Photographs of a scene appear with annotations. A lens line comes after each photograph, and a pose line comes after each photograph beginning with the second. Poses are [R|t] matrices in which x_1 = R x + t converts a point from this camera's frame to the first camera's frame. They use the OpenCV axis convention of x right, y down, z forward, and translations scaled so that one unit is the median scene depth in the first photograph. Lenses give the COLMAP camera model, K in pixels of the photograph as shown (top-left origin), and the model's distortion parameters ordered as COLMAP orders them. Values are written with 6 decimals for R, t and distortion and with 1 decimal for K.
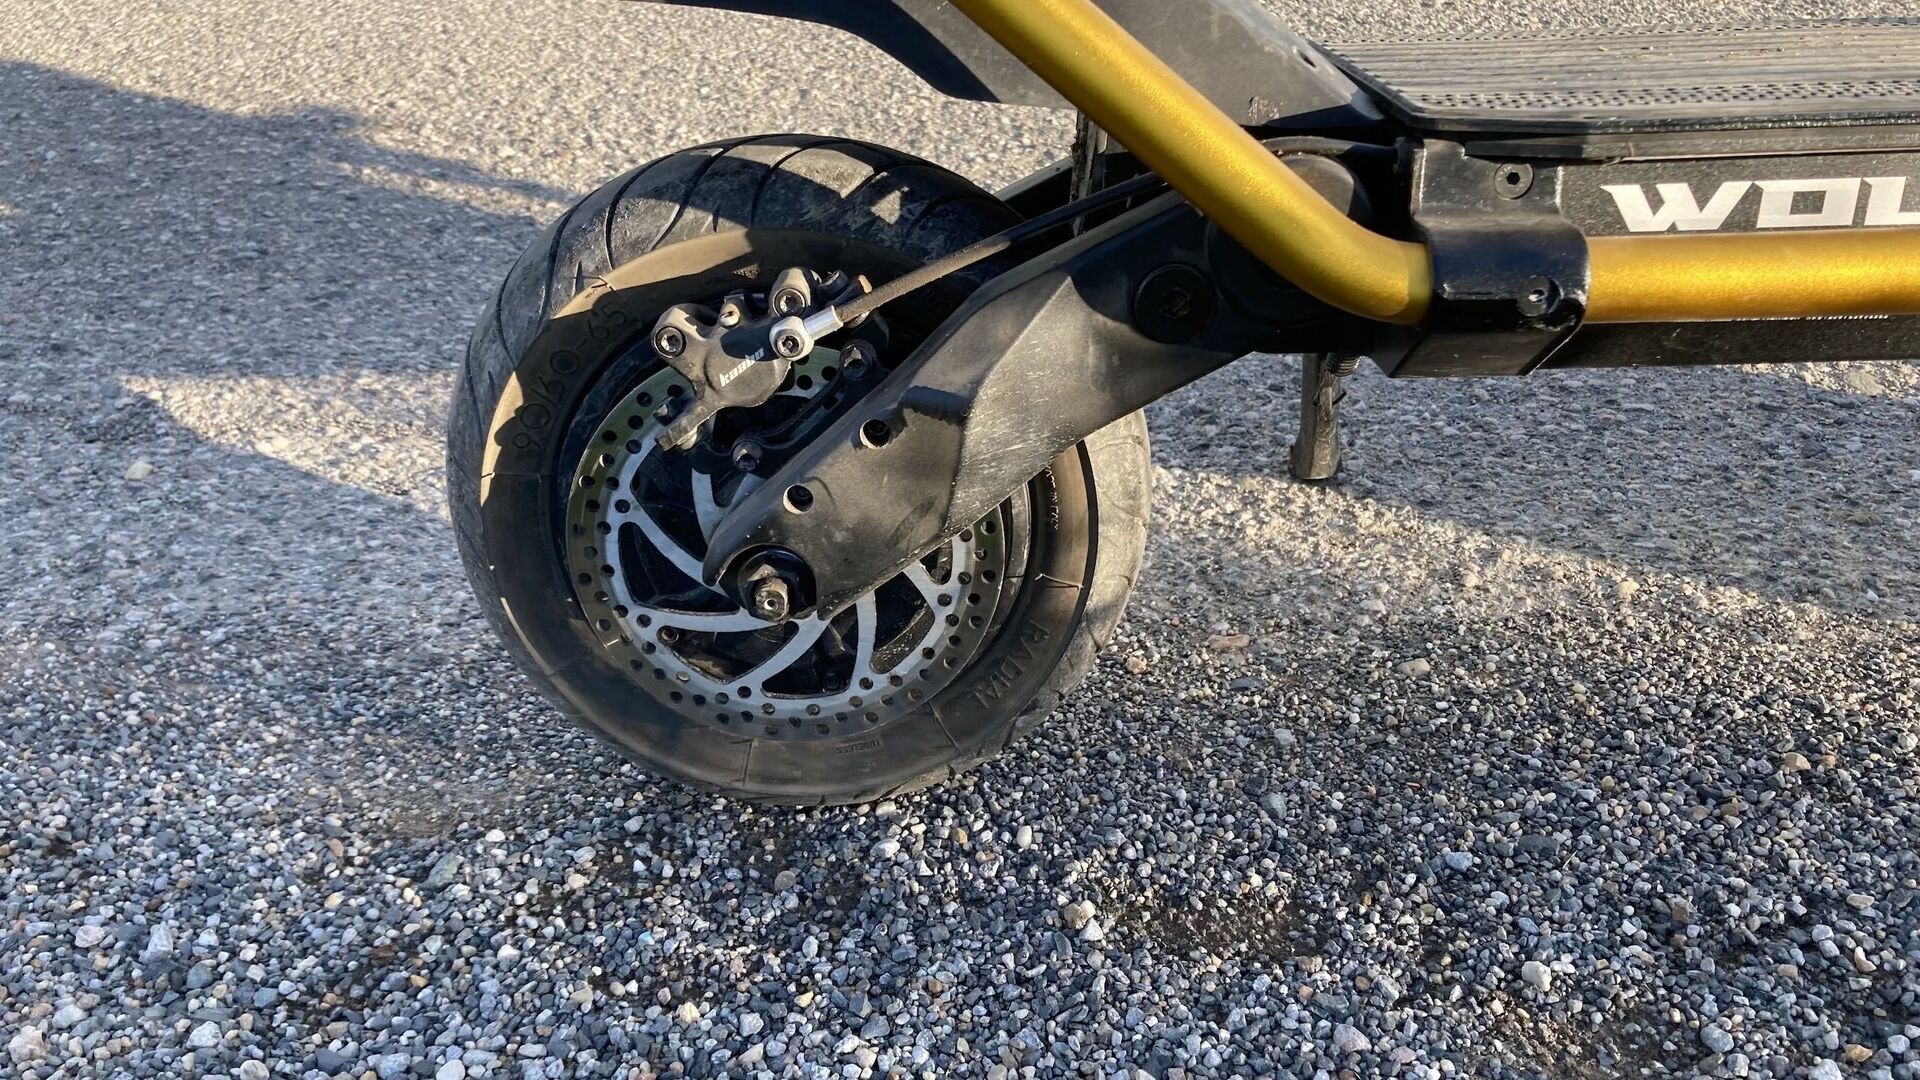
lens RADIAL K [[1627.0, 0, 945.9], [0, 1627.0, 536.3], [0, 0, 1]] dist [0.031489, -0.022877]
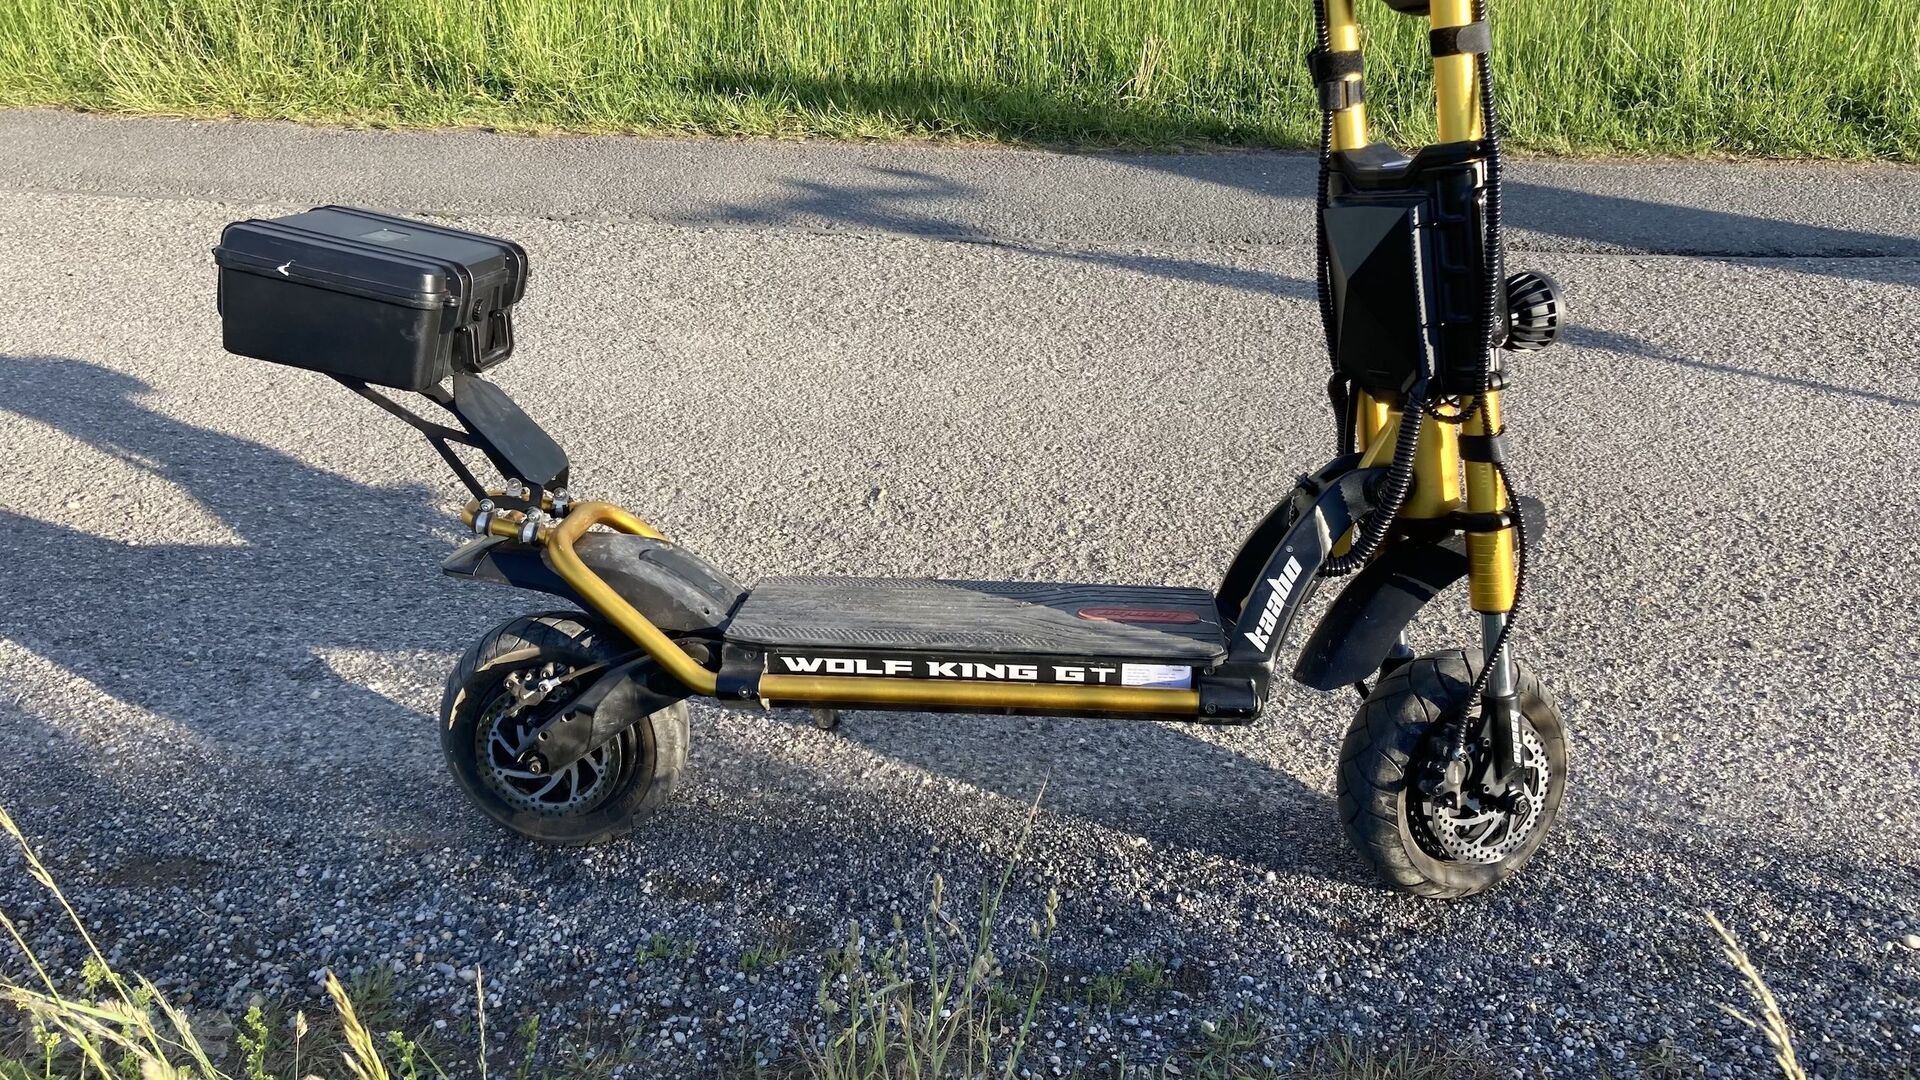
lens RADIAL K [[1627.0, 0, 978.9], [0, 1627.0, 530.5], [0, 0, 1]] dist [0.031489, -0.022877]
pose [[0.998377, 0.051957, -0.023303, 0.715696], [-0.054242, 0.992279, -0.111531, -0.099193], [0.017328, 0.112614, 0.993488, -1.941796]]
